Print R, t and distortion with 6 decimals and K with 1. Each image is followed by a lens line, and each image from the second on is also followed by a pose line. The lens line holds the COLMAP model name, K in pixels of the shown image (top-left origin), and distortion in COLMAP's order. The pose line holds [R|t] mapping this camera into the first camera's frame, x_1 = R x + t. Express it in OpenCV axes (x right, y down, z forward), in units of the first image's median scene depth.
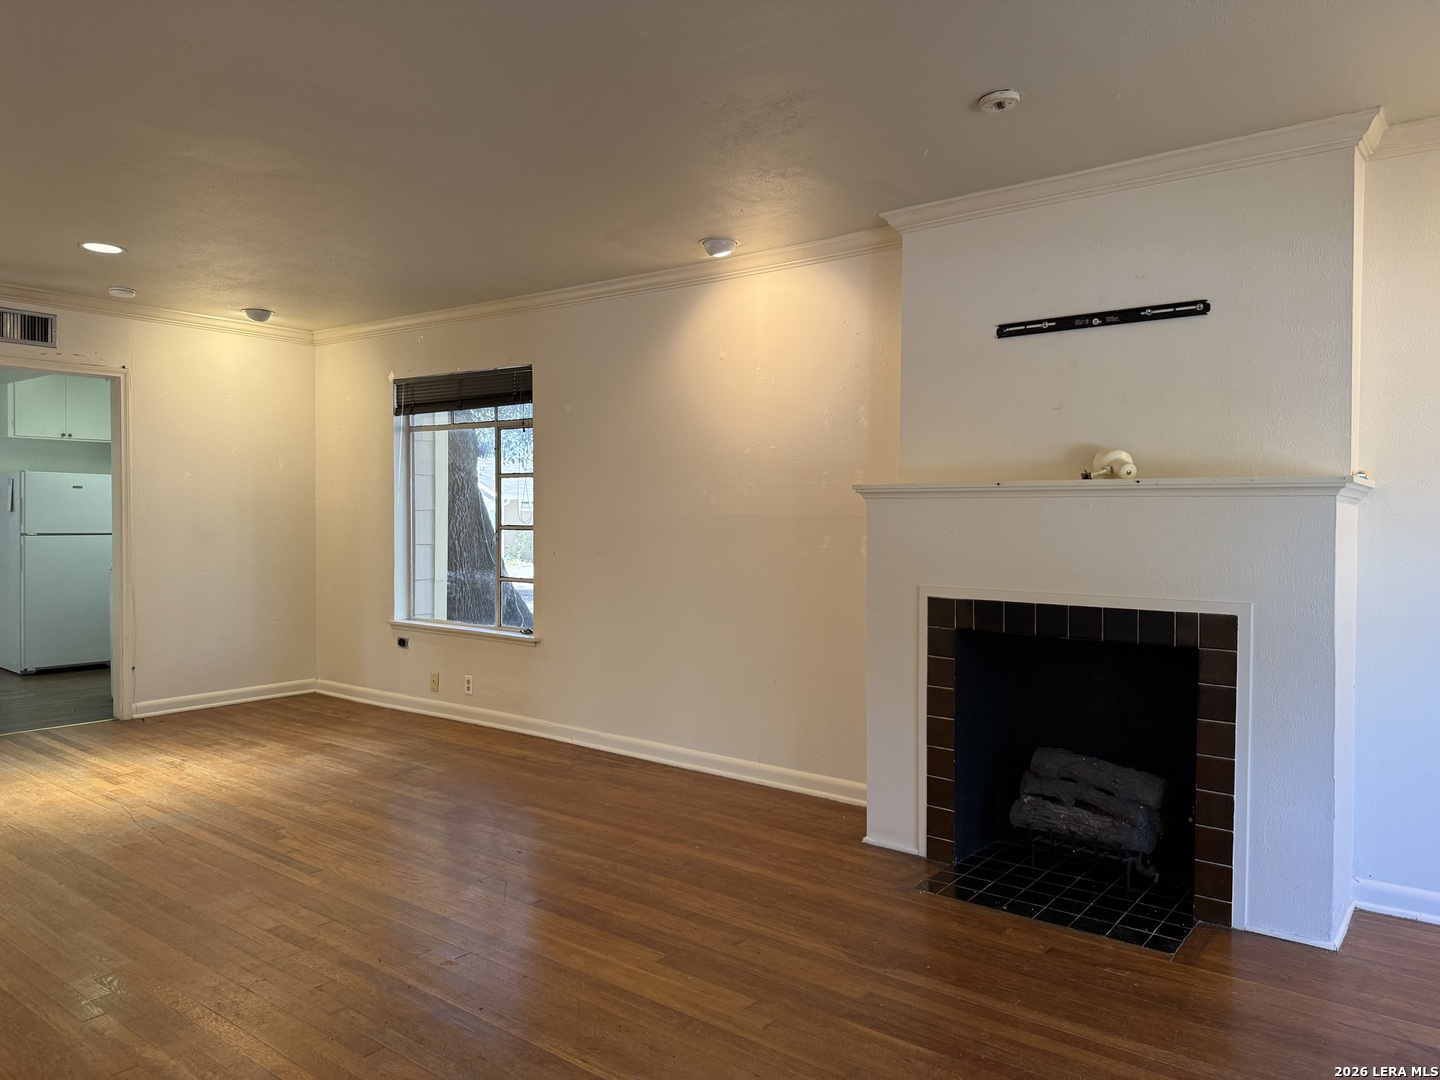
lens RADIAL K [[1011.6, 0, 724.1], [0, 1011.6, 530.0], [0, 0, 1]] dist [0.038275, -0.034886]
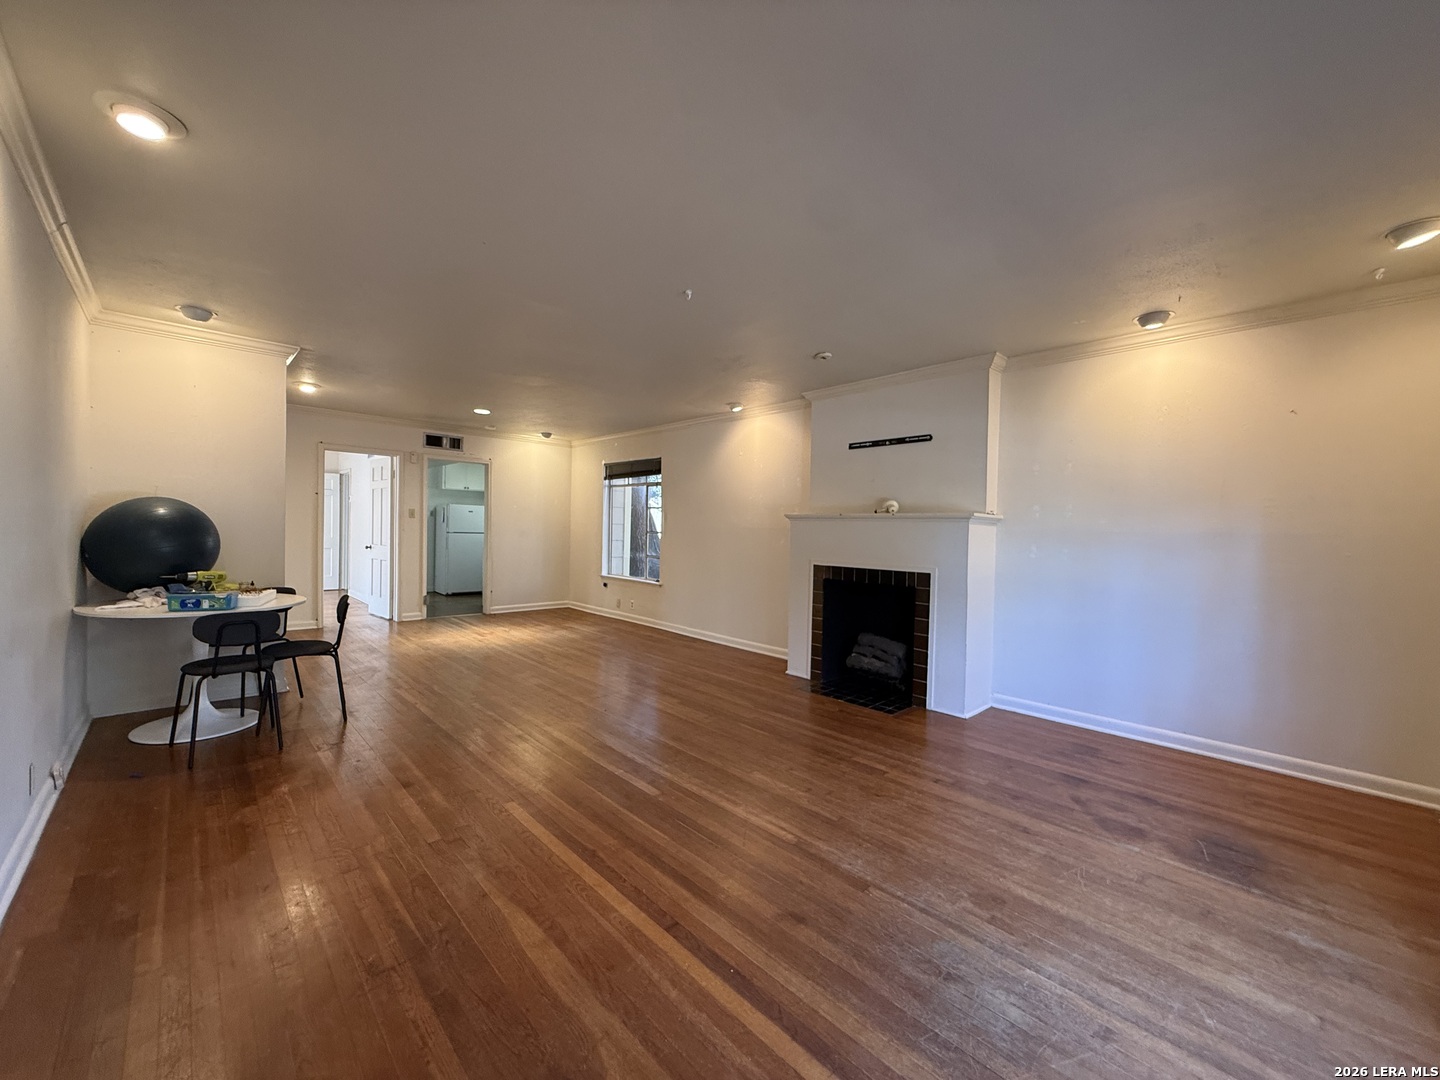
lens RADIAL K [[570.6, 0, 714.8], [0, 570.6, 535.0], [0, 0, 1]] dist [0.007105, -0.000064]
pose [[0.986984, 0.017428, -0.159872, 0.179427], [-0.018370, 0.999821, -0.004419, 0.009839], [0.159766, 0.007298, 0.987128, -0.279755]]
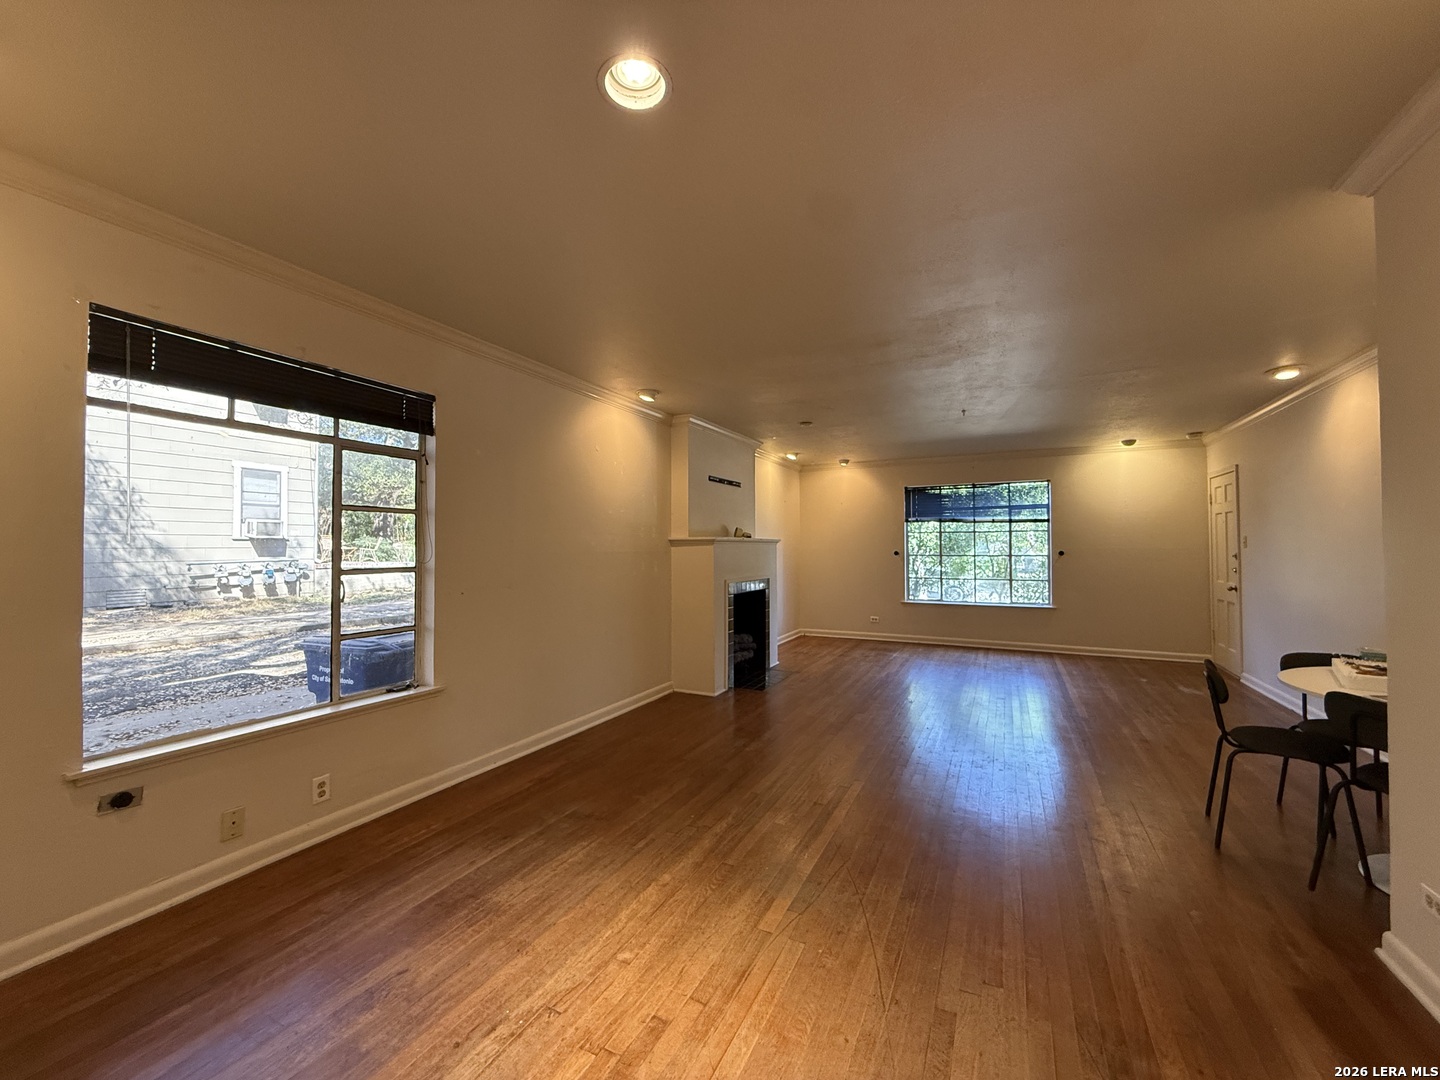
lens RADIAL K [[570.6, 0, 713.2], [0, 570.6, 545.3], [0, 0, 1]] dist [0.007105, -0.000064]
pose [[-0.184487, 0.007240, 0.982808, -1.102857], [0.024810, 0.999689, -0.002707, -0.023503], [-0.982522, 0.023884, -0.184609, 1.229703]]
